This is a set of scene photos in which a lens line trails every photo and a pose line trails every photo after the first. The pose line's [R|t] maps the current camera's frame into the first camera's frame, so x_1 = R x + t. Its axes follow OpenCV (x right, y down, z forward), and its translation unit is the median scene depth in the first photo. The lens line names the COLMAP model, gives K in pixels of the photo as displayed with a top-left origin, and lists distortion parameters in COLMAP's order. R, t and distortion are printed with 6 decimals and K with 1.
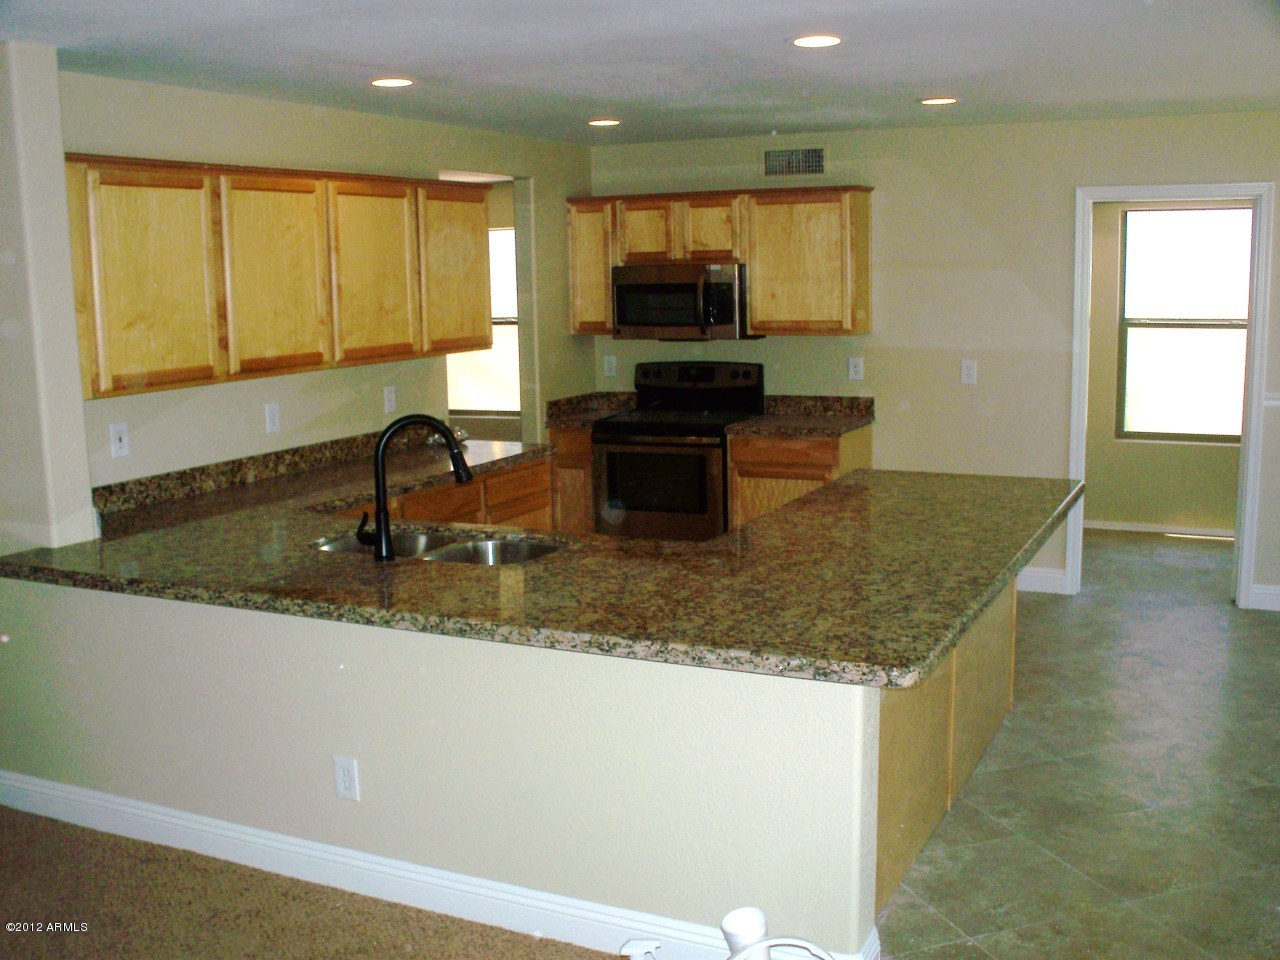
lens RADIAL K [[1355.2, 0, 633.3], [0, 1355.2, 487.7], [0, 0, 1]] dist [-0.135549, 0.000000]
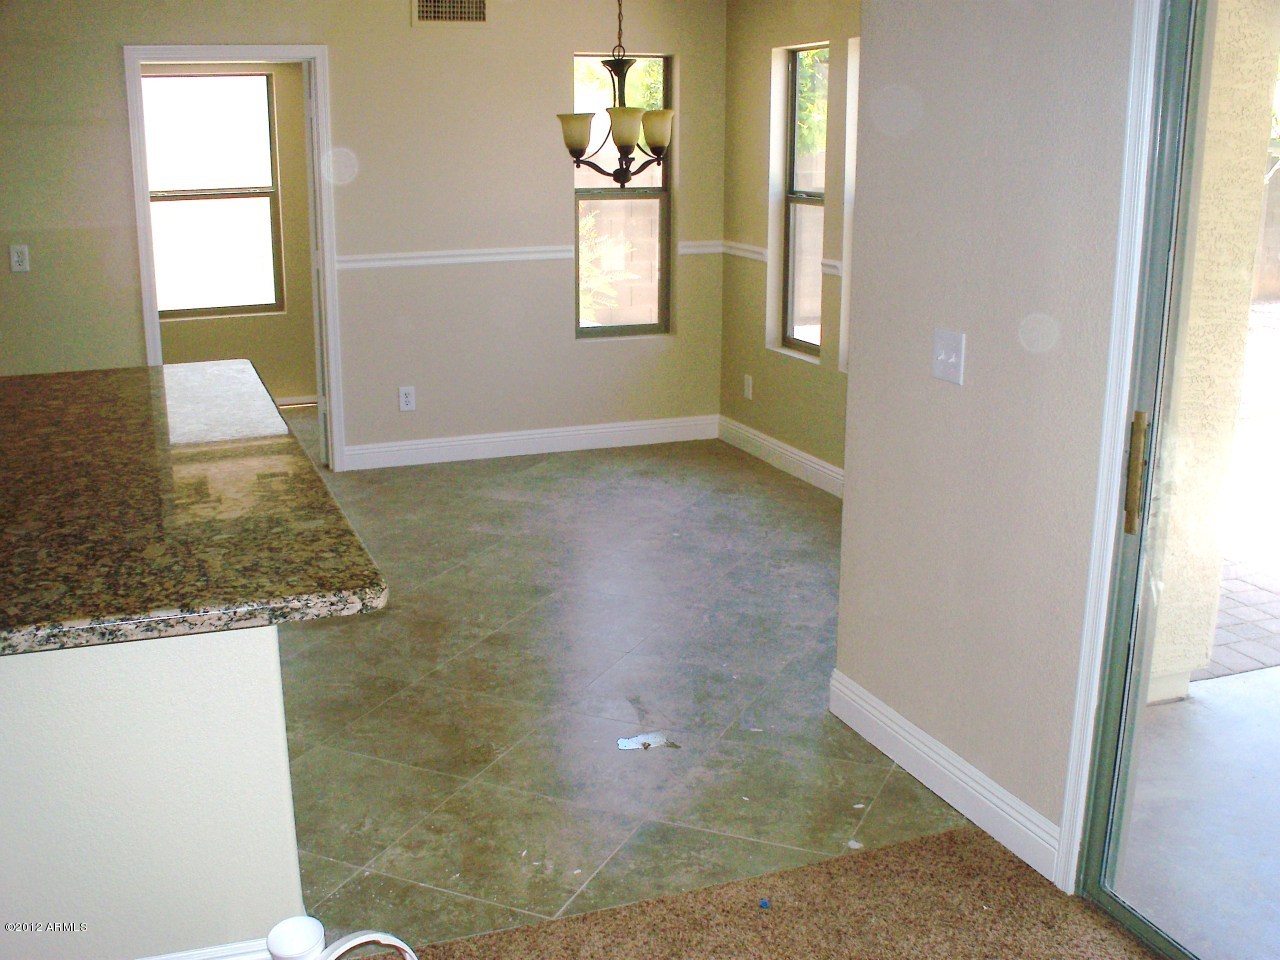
lens RADIAL K [[1355.2, 0, 638.8], [0, 1355.2, 472.9], [0, 0, 1]] dist [-0.135549, 0.000000]
pose [[0.697304, -0.161045, 0.698449, -0.223536], [0.106711, 0.986898, 0.121018, -0.018287], [-0.708787, -0.009854, 0.705353, 0.241186]]
